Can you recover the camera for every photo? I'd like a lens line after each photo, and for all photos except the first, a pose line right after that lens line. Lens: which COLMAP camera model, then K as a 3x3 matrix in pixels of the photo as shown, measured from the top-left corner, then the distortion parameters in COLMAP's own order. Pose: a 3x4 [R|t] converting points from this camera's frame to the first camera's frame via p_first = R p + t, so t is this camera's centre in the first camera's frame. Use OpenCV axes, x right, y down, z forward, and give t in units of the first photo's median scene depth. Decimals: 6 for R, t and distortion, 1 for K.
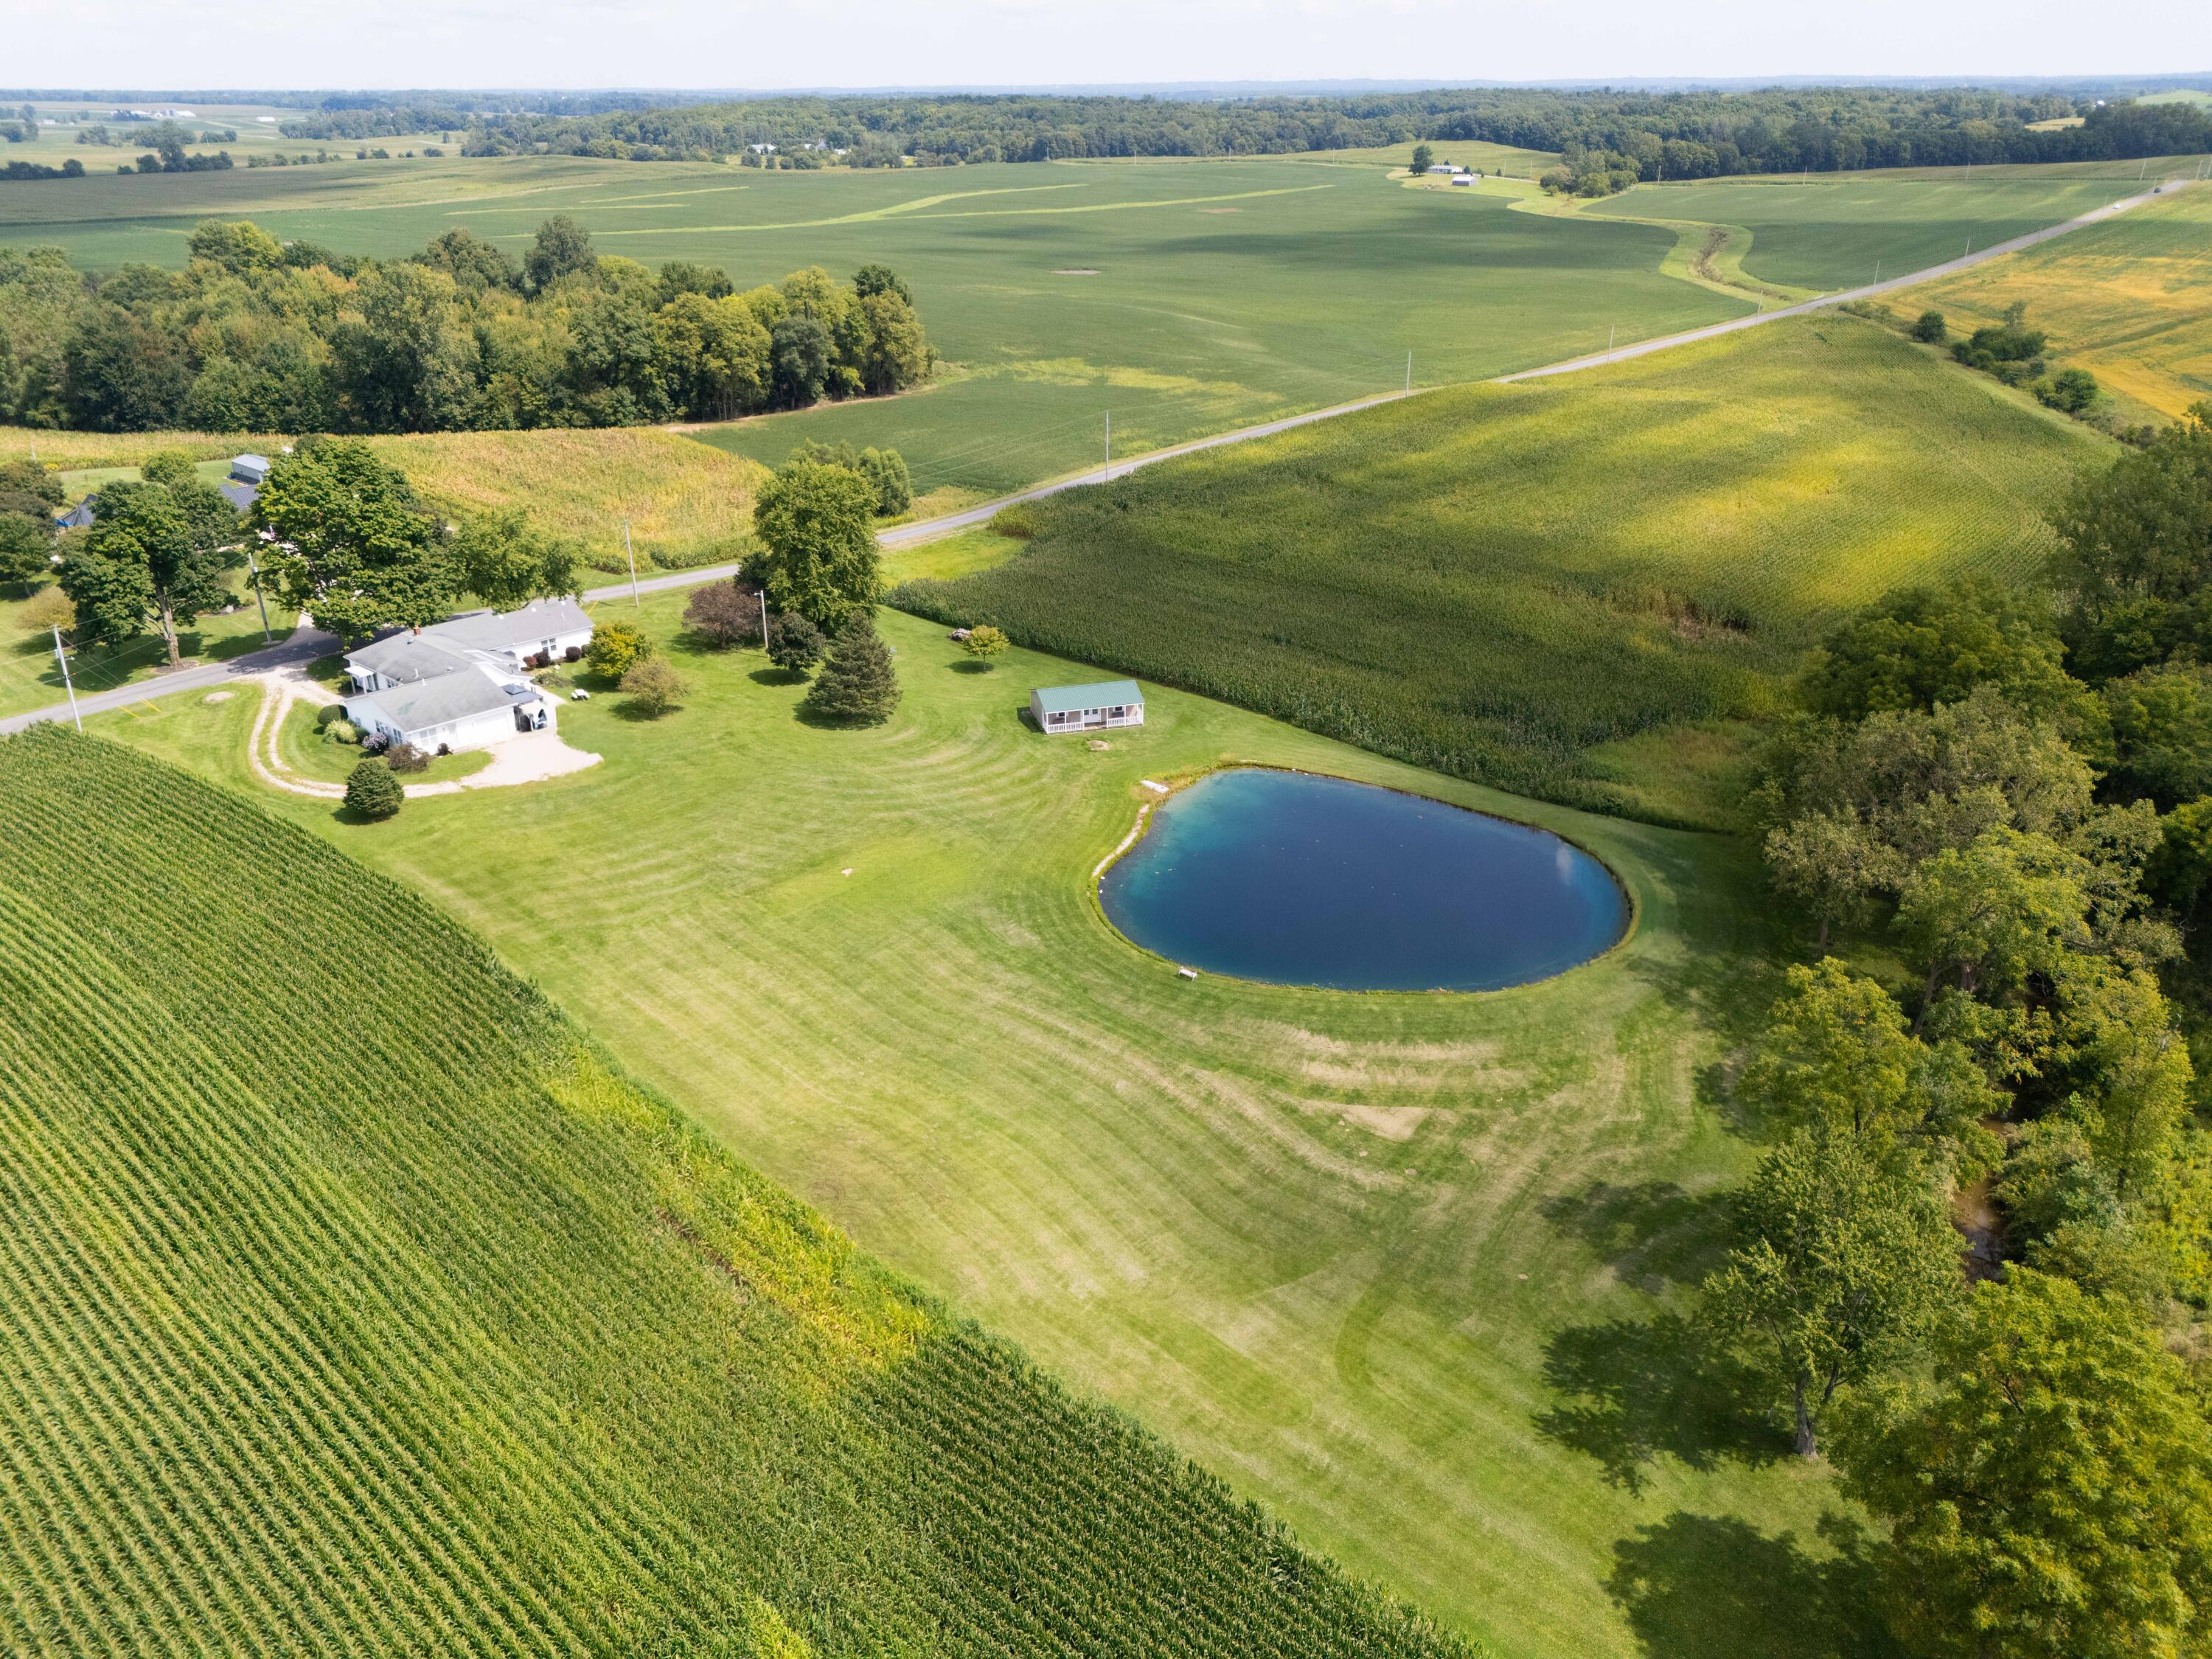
lens RADIAL K [[1633.6, 0, 1106.0], [0, 1633.6, 829.5], [0, 0, 1]] dist [0.034415, -0.008838]
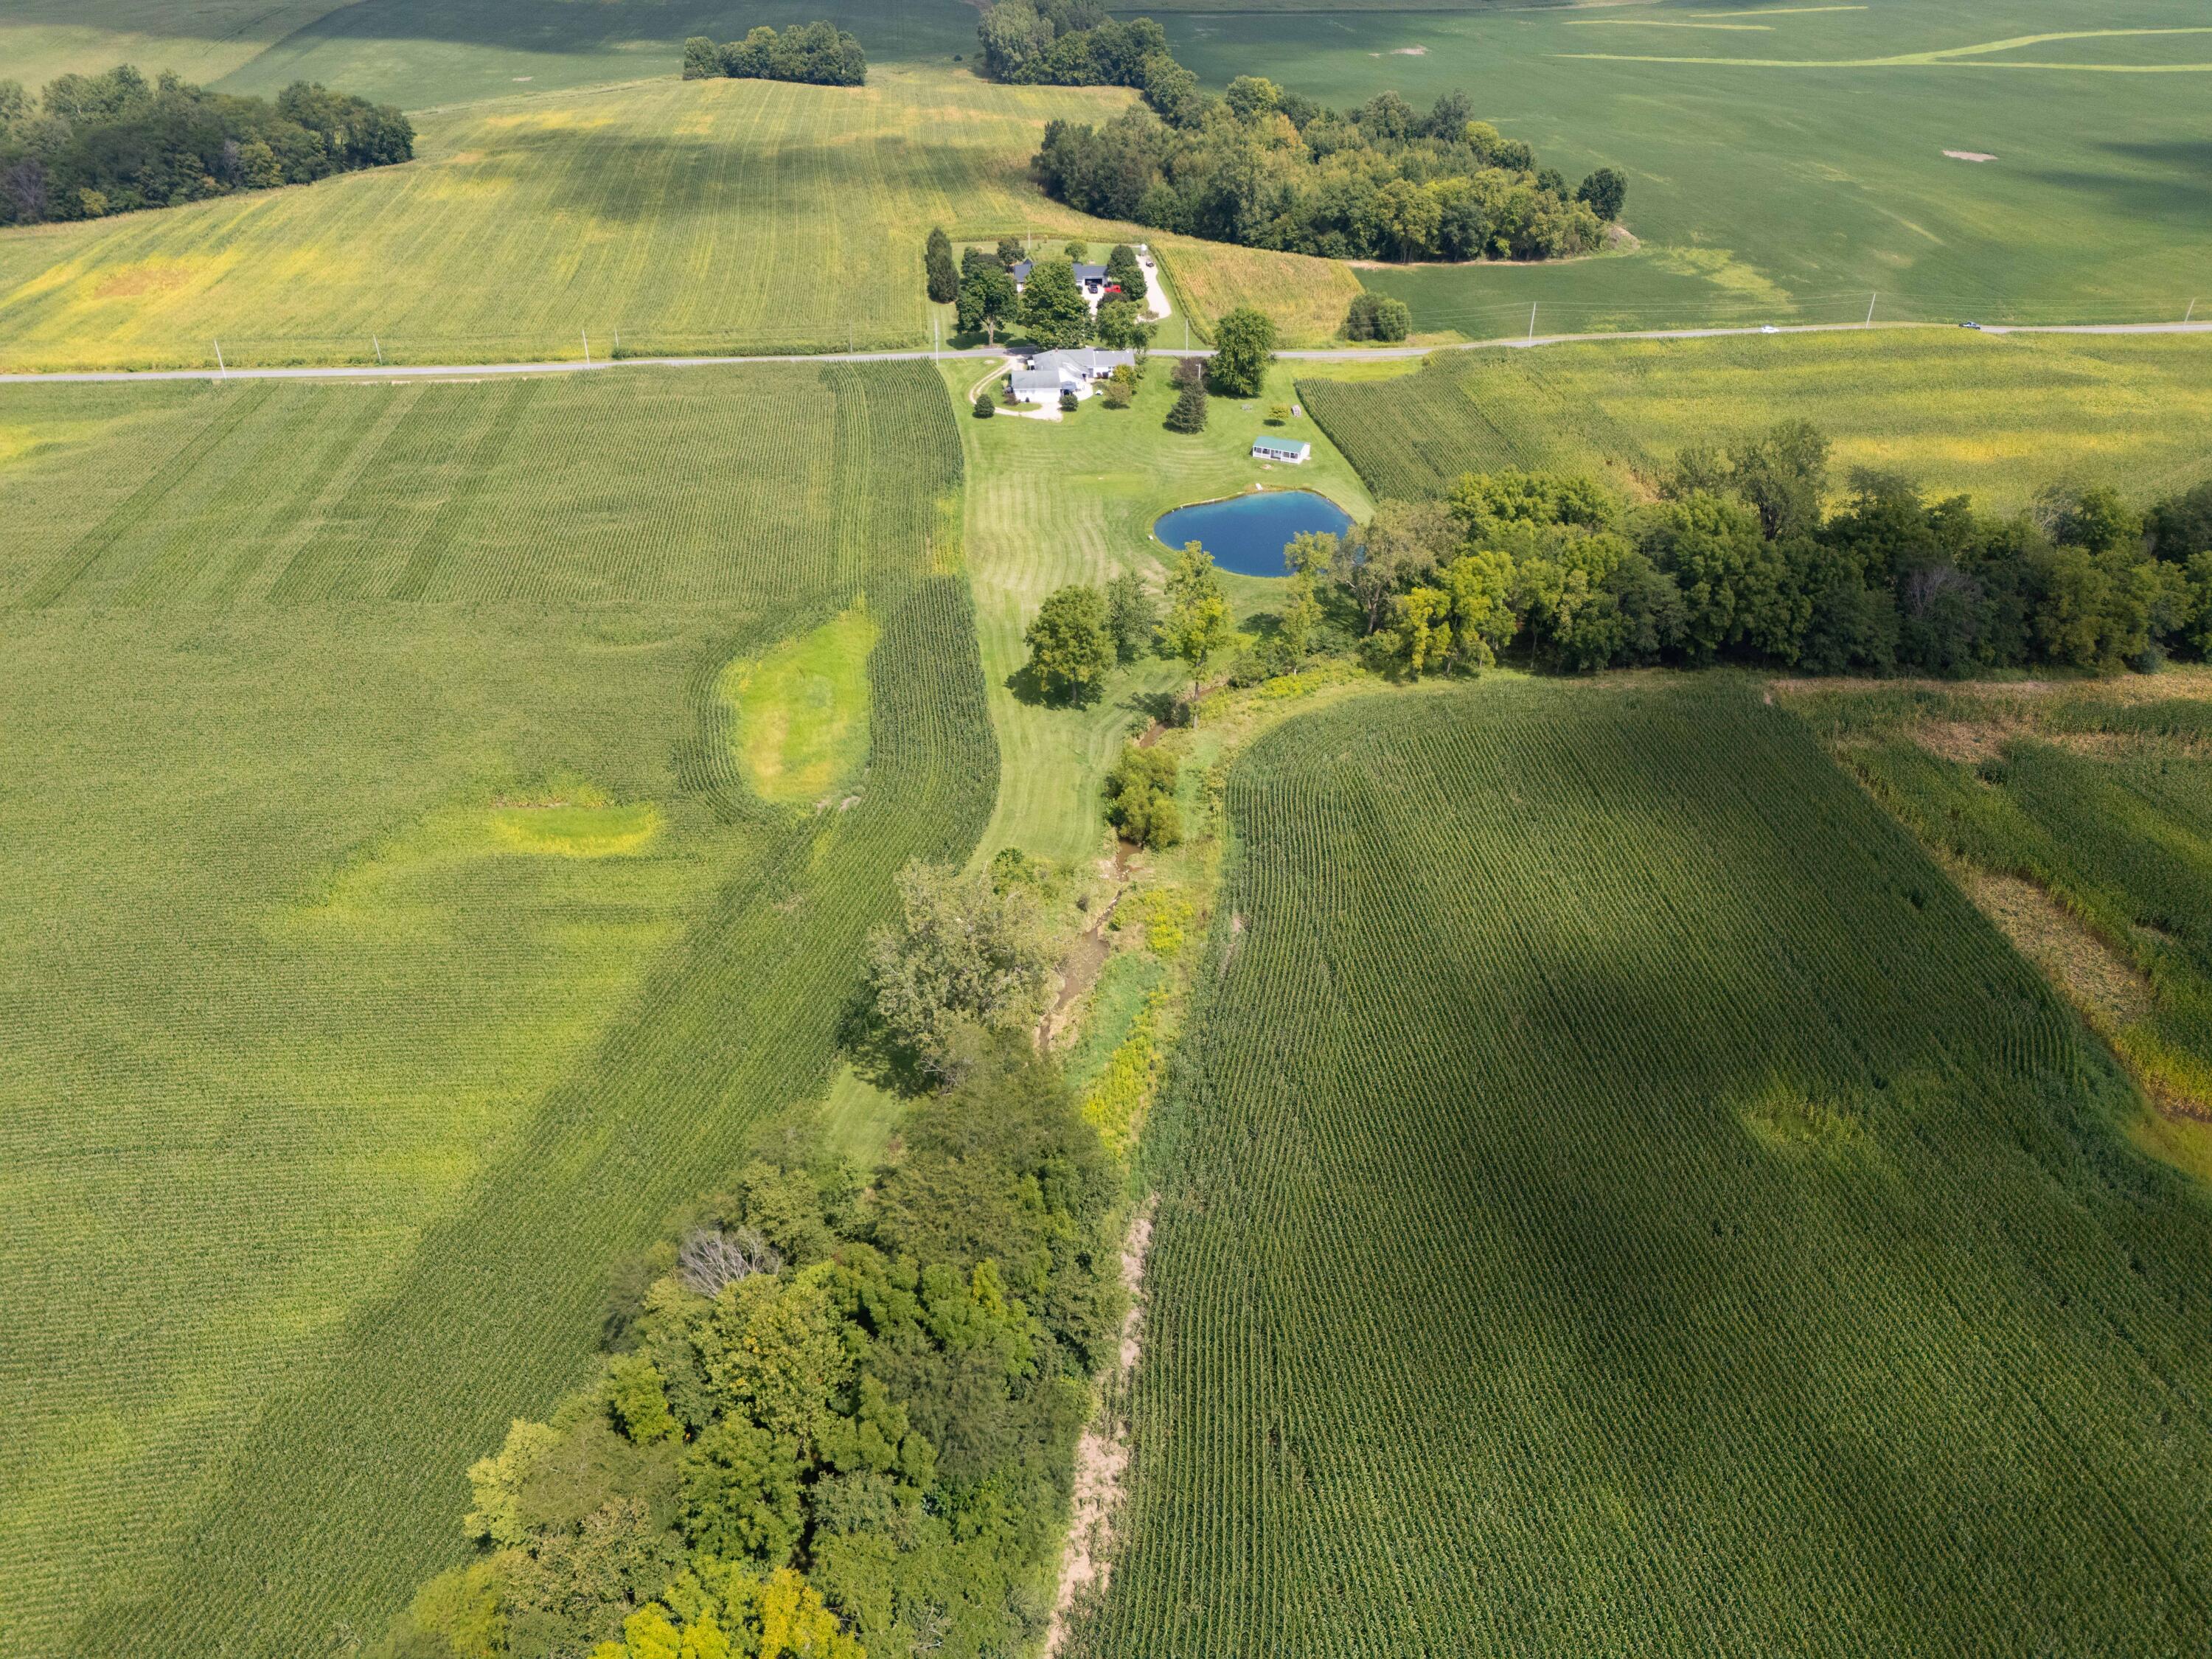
lens RADIAL K [[1579.7, 0, 1106.0], [0, 1579.7, 829.5], [0, 0, 1]] dist [0.038599, -0.003778]
pose [[0.754081, 0.363318, -0.547140, 1.191750], [-0.281653, 0.931459, 0.230337, -0.028426], [0.593324, -0.019589, 0.804726, -0.832974]]
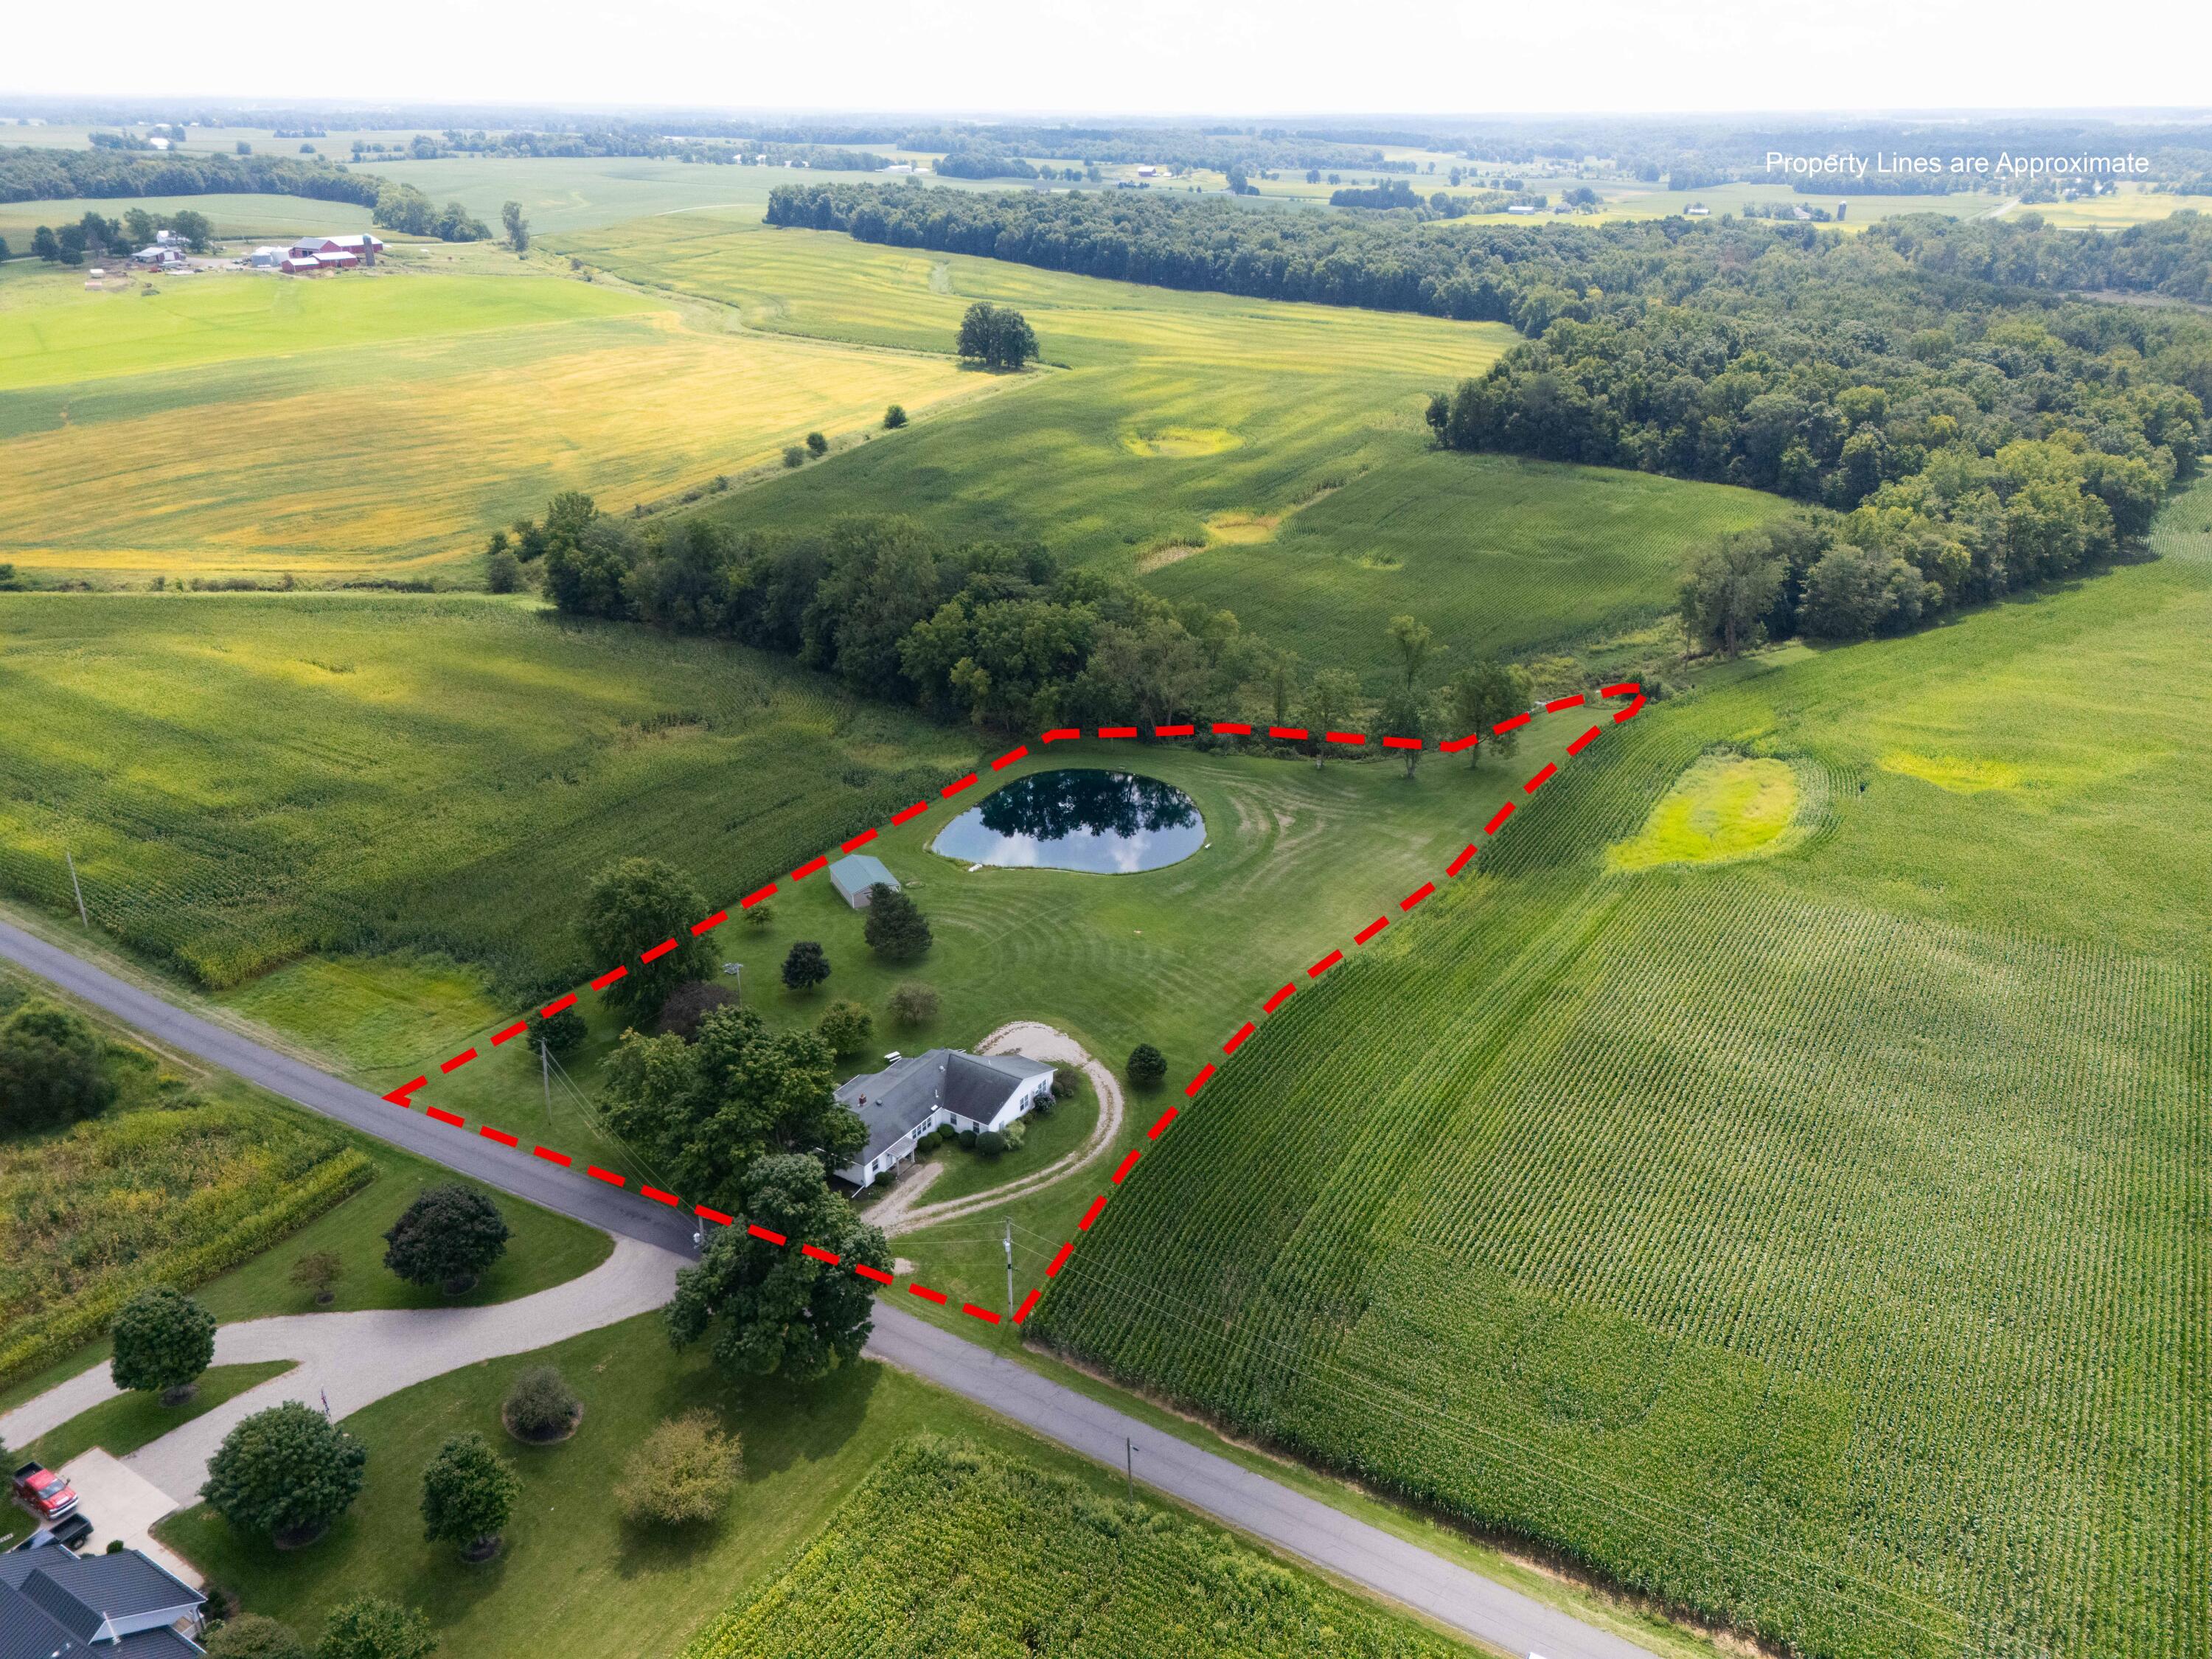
lens RADIAL K [[1579.7, 0, 1106.0], [0, 1579.7, 829.5], [0, 0, 1]] dist [0.038599, -0.003778]
pose [[-0.169289, -0.377512, 0.910399, -1.345692], [0.385381, 0.824829, 0.413690, -0.621361], [-0.907096, 0.420883, 0.005851, 0.843294]]
